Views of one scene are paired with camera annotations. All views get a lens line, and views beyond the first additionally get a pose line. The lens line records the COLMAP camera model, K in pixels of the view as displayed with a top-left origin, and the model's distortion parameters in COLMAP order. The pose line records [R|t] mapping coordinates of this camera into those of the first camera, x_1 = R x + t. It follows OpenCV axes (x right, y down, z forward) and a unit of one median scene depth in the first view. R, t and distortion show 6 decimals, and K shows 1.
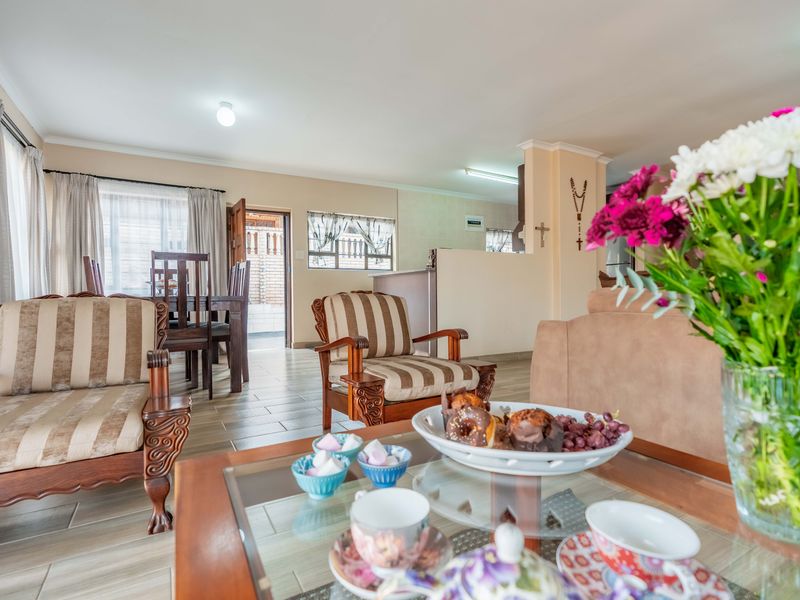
lens RADIAL K [[415.4, 0, 401.1], [0, 415.4, 297.1], [0, 0, 1]] dist [-0.002425, 0.002919]
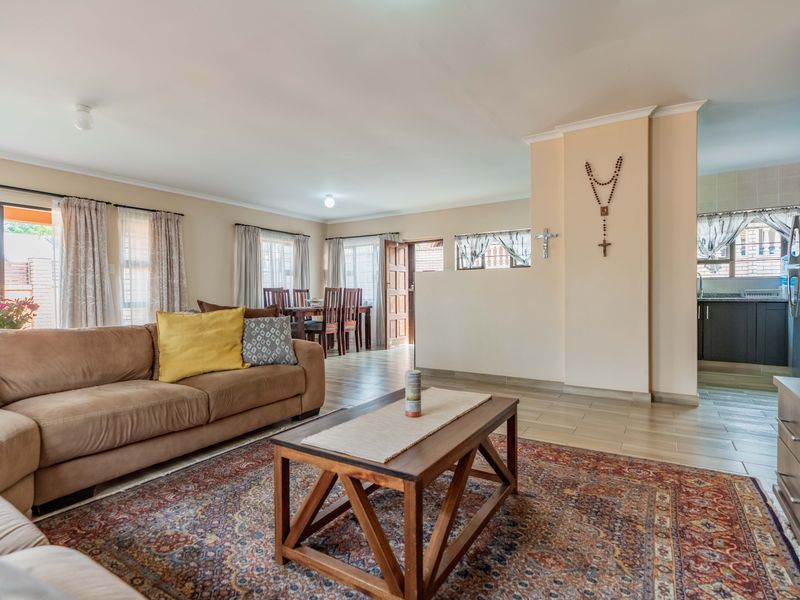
lens RADIAL K [[415.4, 0, 399.6], [0, 415.4, 299.1], [0, 0, 1]] dist [-0.002425, 0.002919]
pose [[0.479478, 0.014674, -0.877431, 0.874548], [-0.002841, 0.999881, 0.015170, -0.046230], [0.877549, -0.004781, 0.479463, 0.320037]]
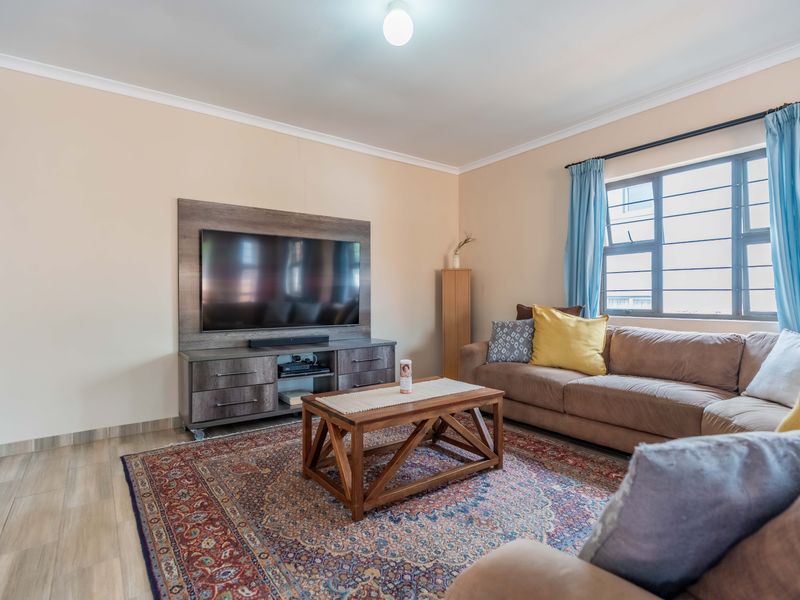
lens RADIAL K [[415.4, 0, 395.9], [0, 415.4, 297.1], [0, 0, 1]] dist [-0.002425, 0.002919]
pose [[-0.109898, 0.009272, 0.993900, 0.169270], [0.011832, 0.999898, -0.008020, -0.049496], [-0.993872, 0.010879, -0.109996, 0.538504]]
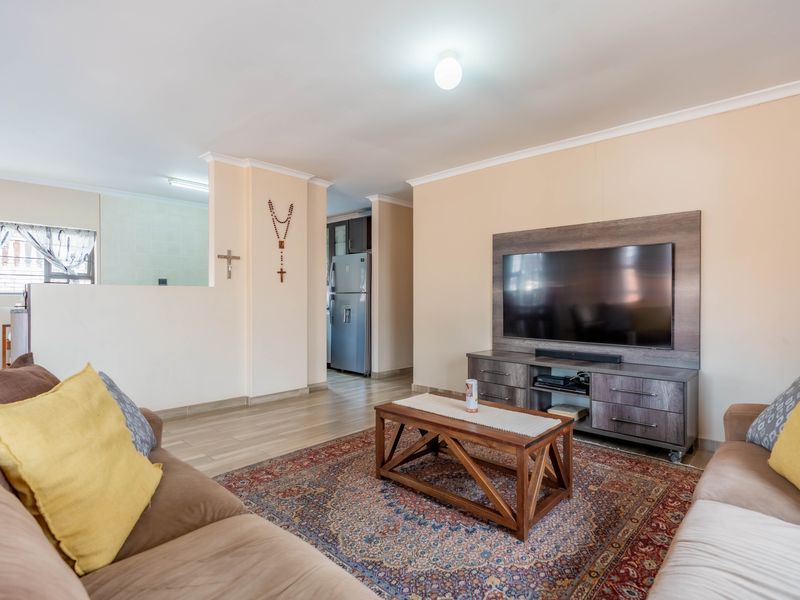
lens RADIAL K [[415.4, 0, 400.2], [0, 415.4, 298.1], [0, 0, 1]] dist [-0.002425, 0.002919]
pose [[0.953250, 0.009405, 0.302038, 0.391843], [-0.007102, 0.999937, -0.008722, -0.070715], [-0.302101, 0.006170, 0.953256, 0.075143]]
